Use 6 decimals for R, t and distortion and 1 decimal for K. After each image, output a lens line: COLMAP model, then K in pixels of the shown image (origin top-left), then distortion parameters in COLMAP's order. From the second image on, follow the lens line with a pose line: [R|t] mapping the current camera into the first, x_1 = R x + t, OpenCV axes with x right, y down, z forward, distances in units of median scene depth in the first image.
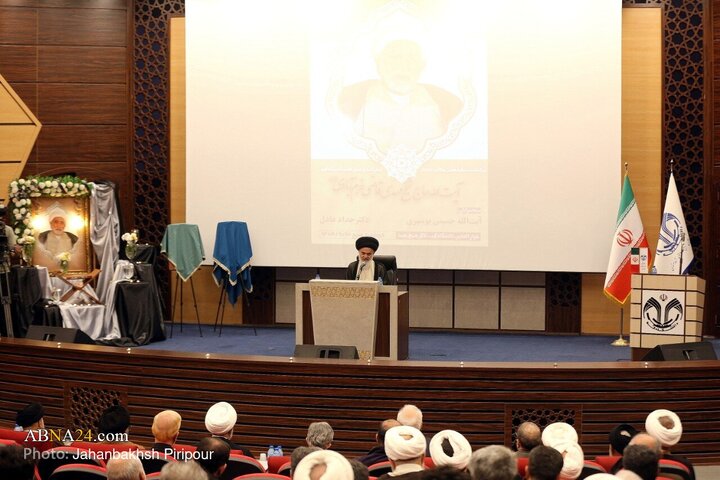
lens RADIAL K [[1444.2, 0, 360.0], [0, 1444.2, 240.0], [0, 0, 1]] dist [-0.303470, 0.072540]
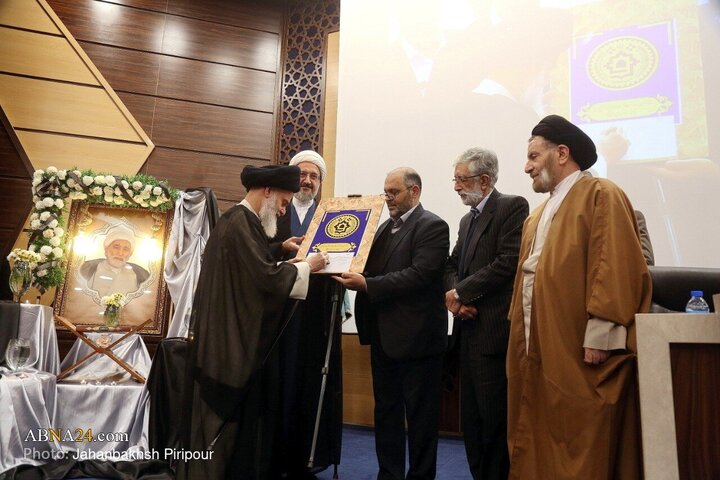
lens RADIAL K [[534.6, 0, 347.7], [0, 534.6, 236.9], [0, 0, 1]] dist [-0.050050, 0.006699]
pose [[0.979944, -0.009492, -0.199047, -0.066928], [-0.041837, 0.966802, -0.252079, 0.038392], [0.194831, 0.255351, 0.947015, 0.807516]]
